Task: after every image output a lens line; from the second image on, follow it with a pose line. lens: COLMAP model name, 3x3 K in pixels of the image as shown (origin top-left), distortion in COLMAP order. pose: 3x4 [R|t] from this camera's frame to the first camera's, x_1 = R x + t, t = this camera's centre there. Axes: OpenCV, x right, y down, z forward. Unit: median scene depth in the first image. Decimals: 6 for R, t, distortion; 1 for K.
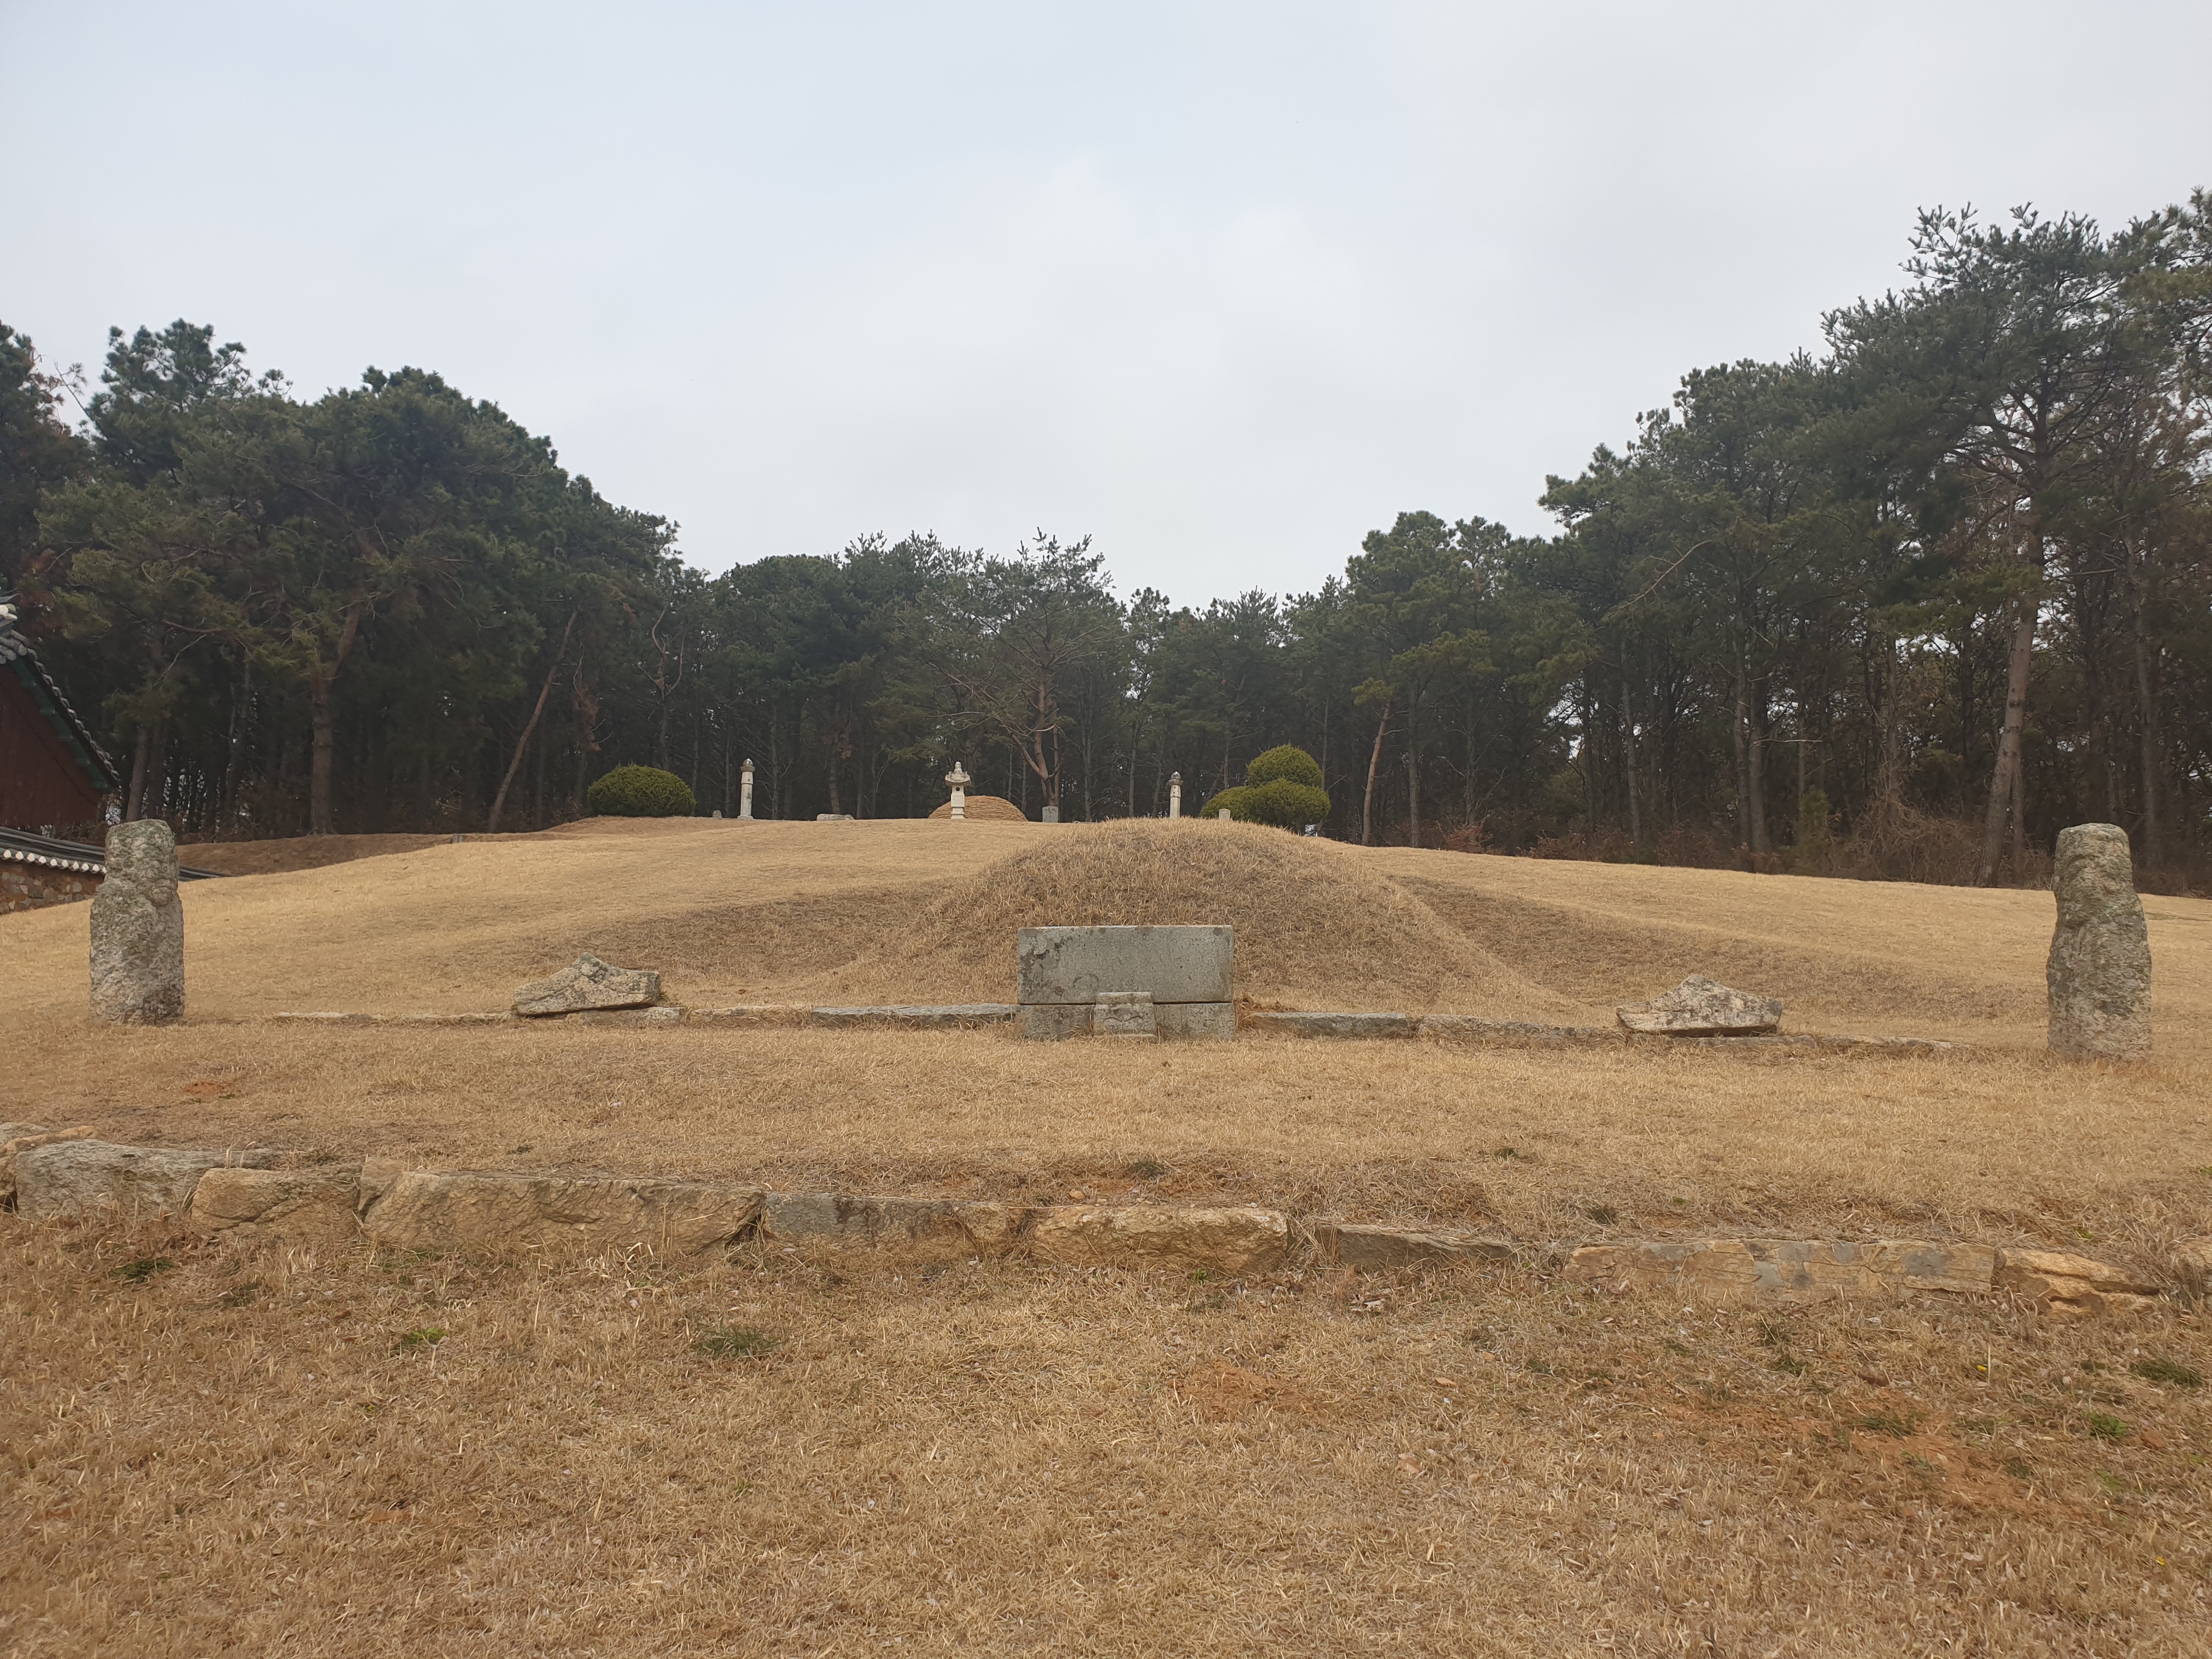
lens RADIAL K [[1654.4, 0, 1113.2], [0, 1654.4, 897.6], [0, 0, 1]] dist [-0.001681, -0.004024]
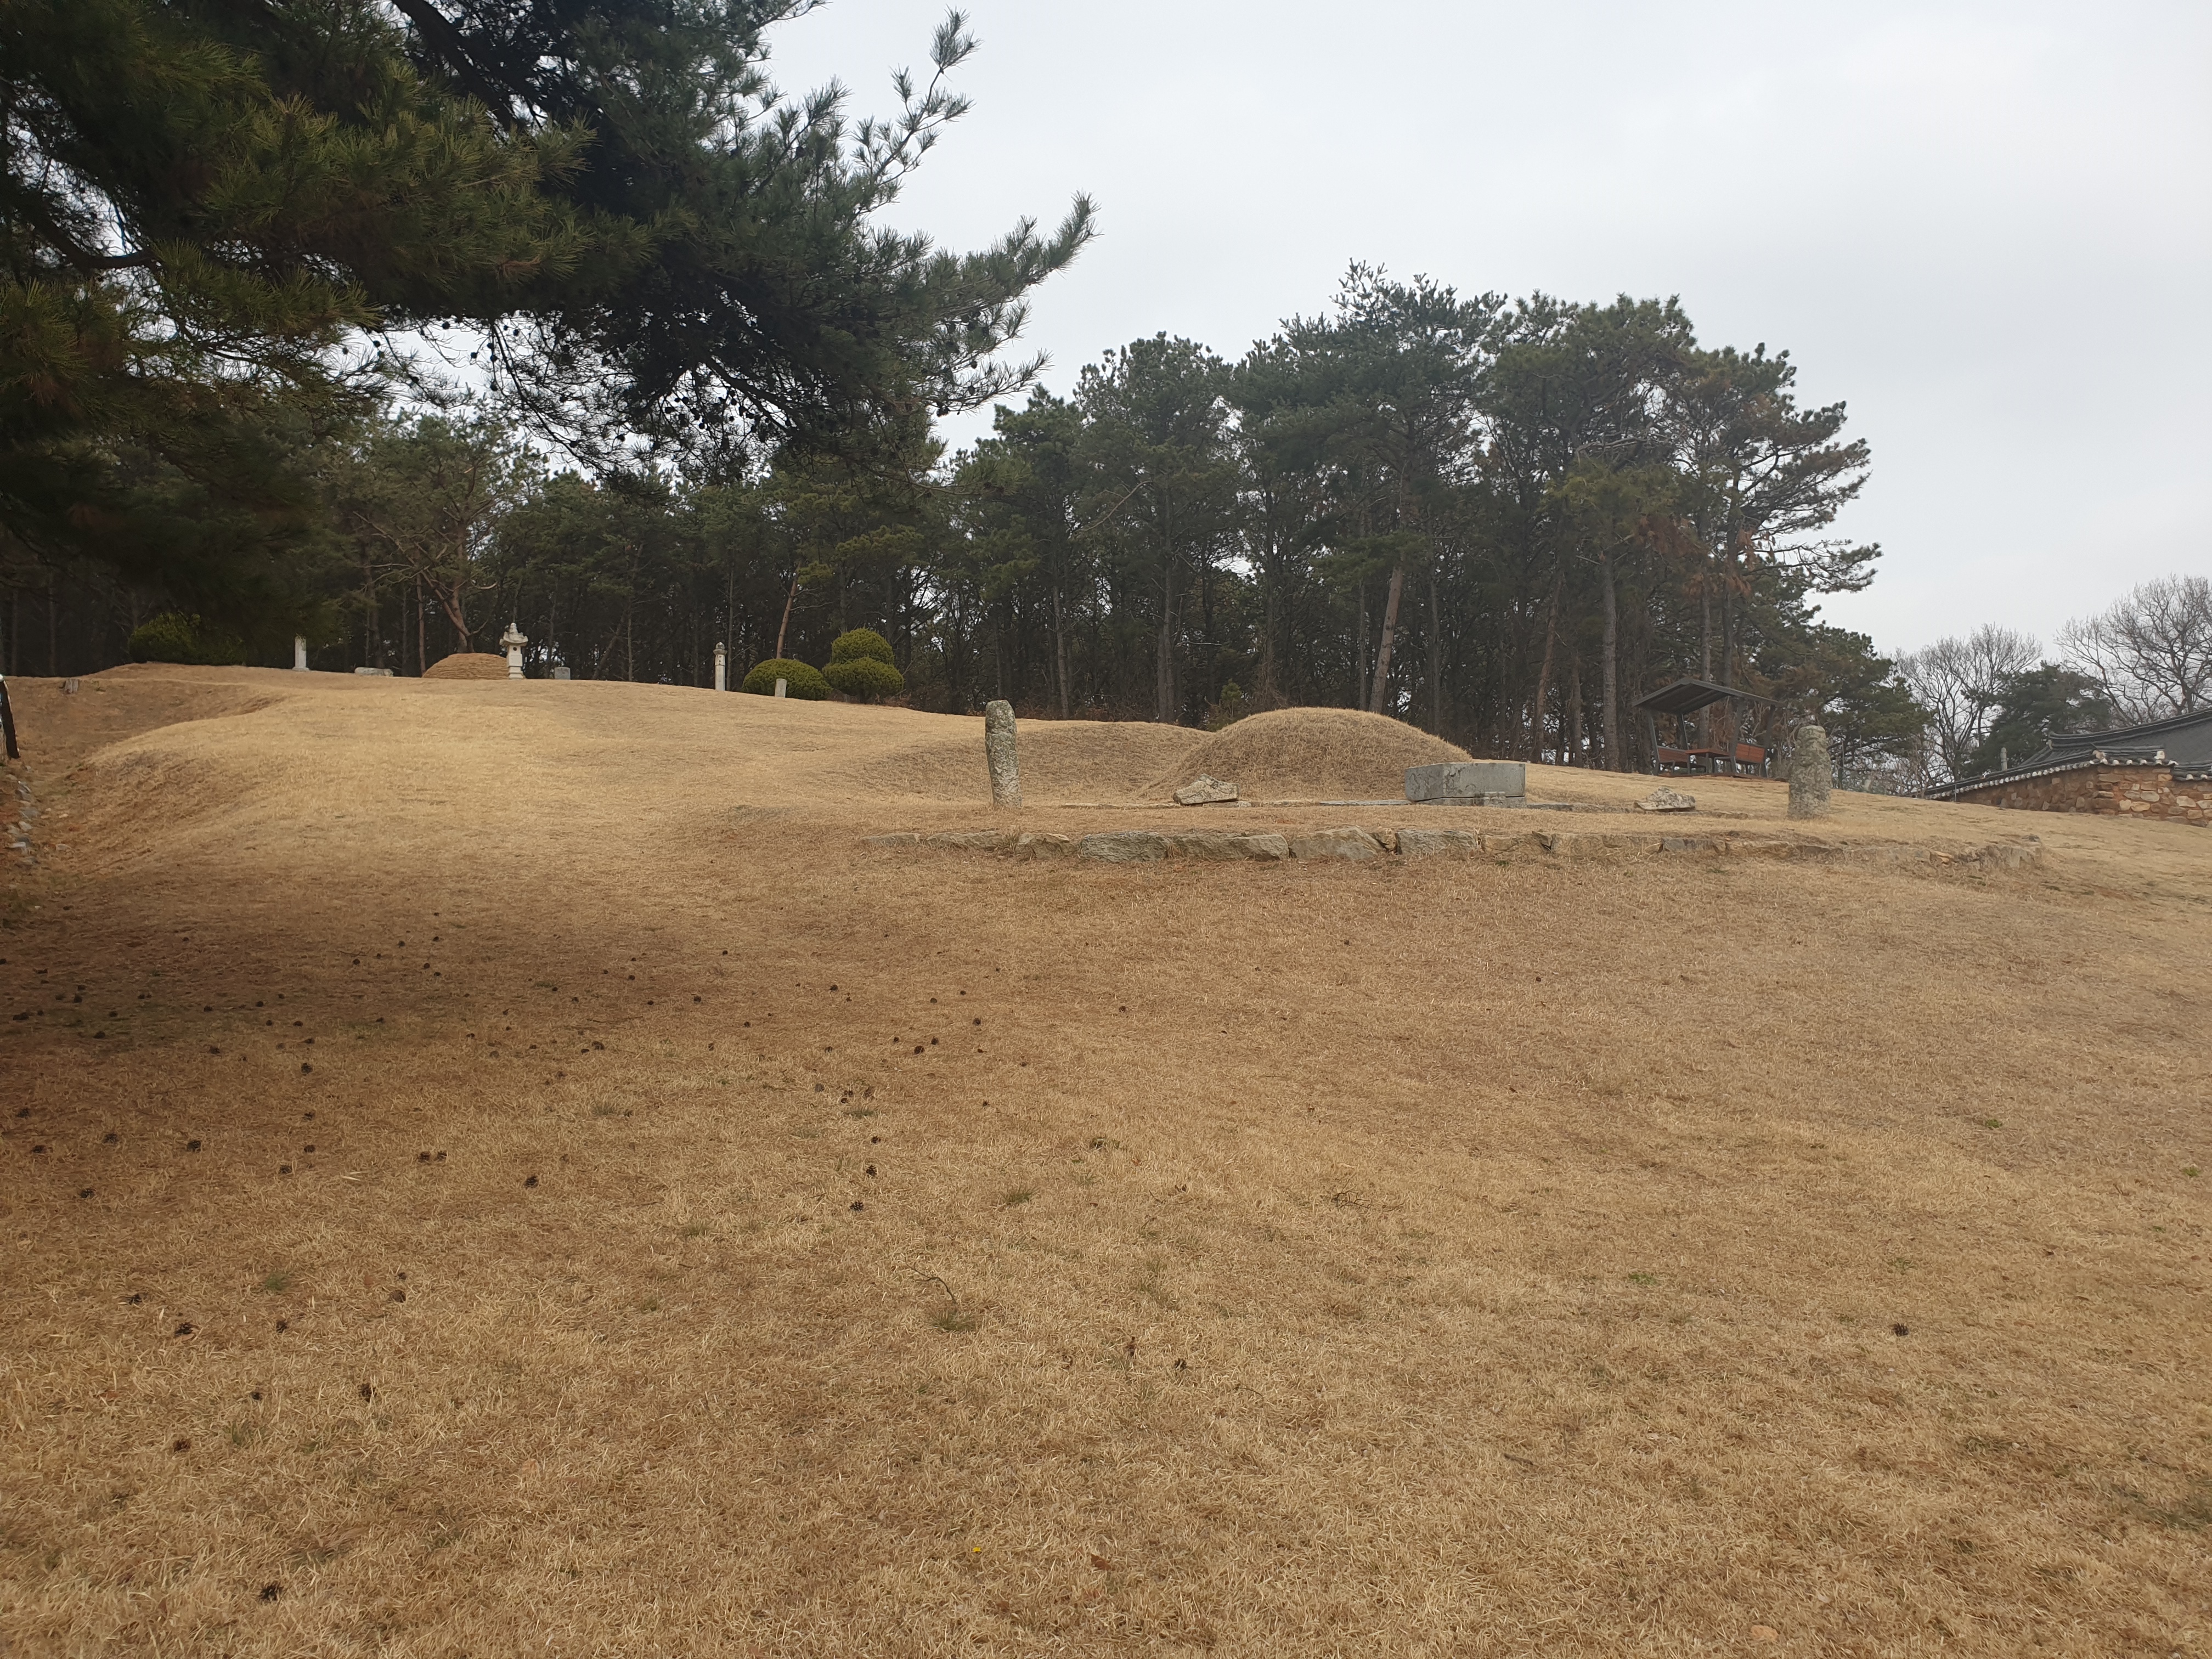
lens RADIAL K [[1676.4, 0, 1100.3], [0, 1676.4, 844.1], [0, 0, 1]] dist [0.027473, 0.001932]
pose [[0.893044, -0.008893, 0.449881, -0.167334], [-0.012430, 0.998936, 0.044421, 0.003891], [-0.449797, -0.045262, 0.891983, -0.089481]]
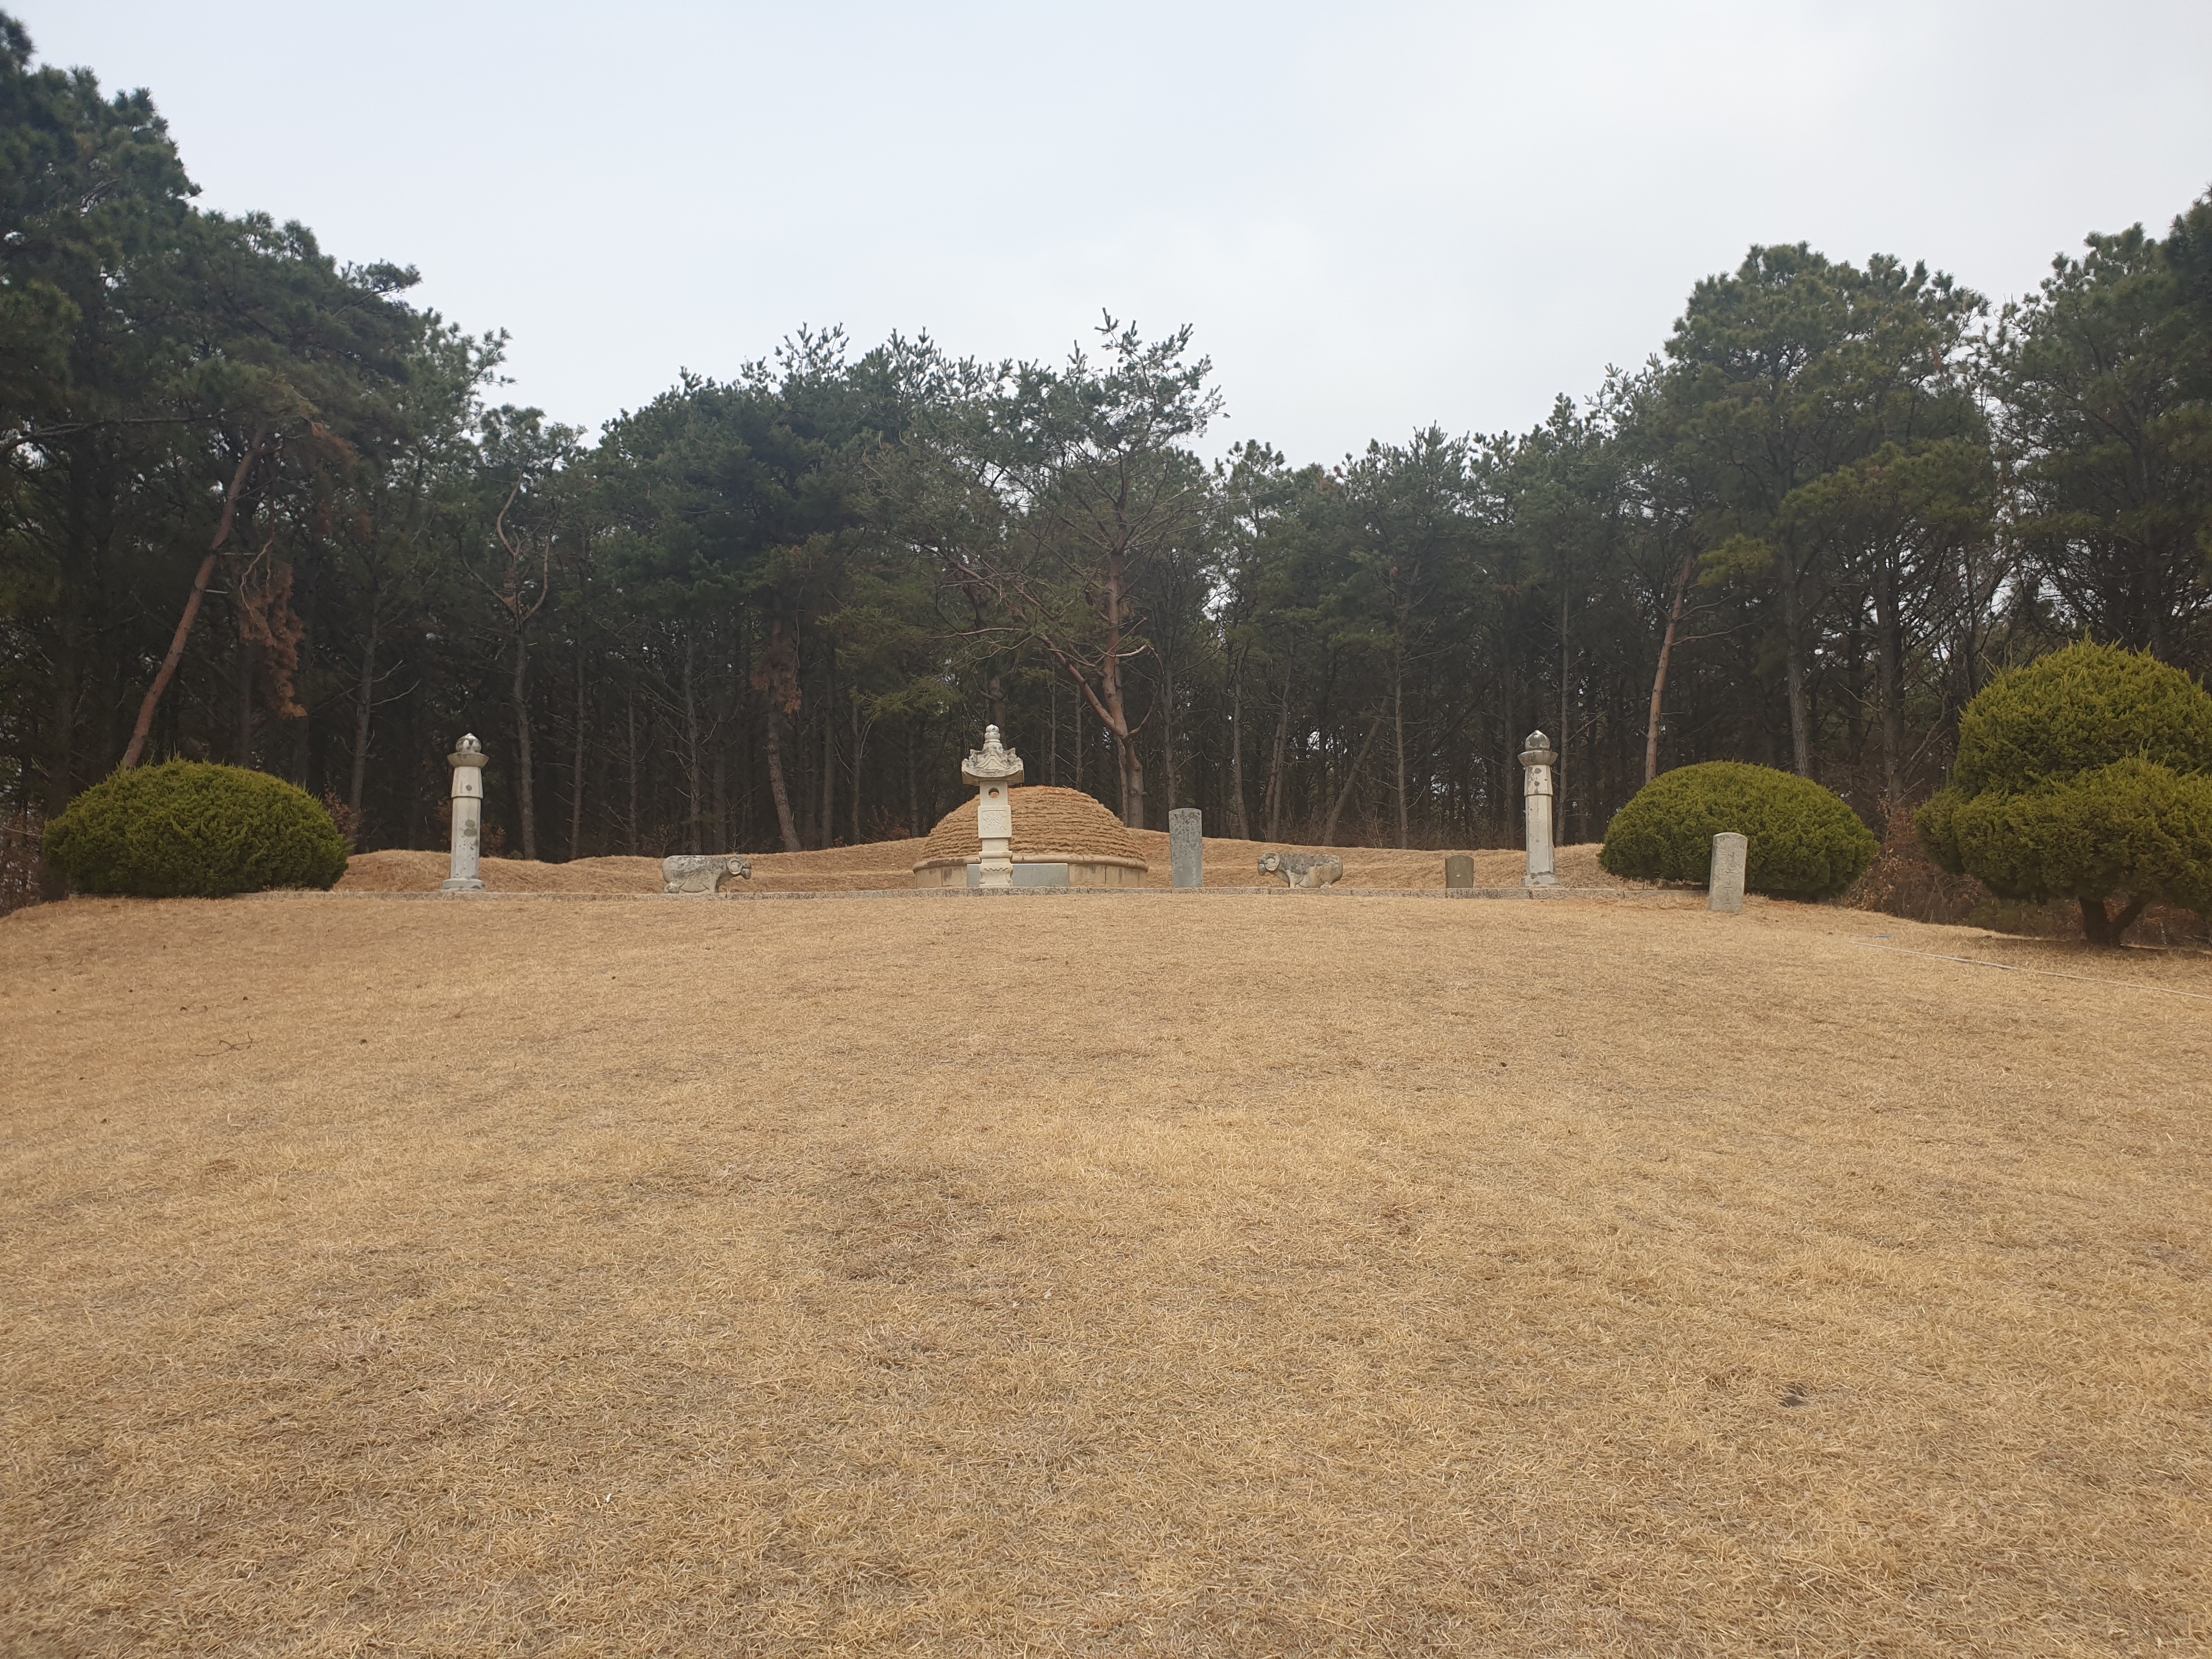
lens RADIAL K [[1687.3, 0, 1084.2], [0, 1687.3, 888.5], [0, 0, 1]] dist [0.008358, -0.002115]
pose [[0.999135, -0.029115, -0.029682, -0.041454], [0.029990, 0.999116, 0.029473, -0.036645], [0.028798, -0.030337, 0.999125, 0.403094]]
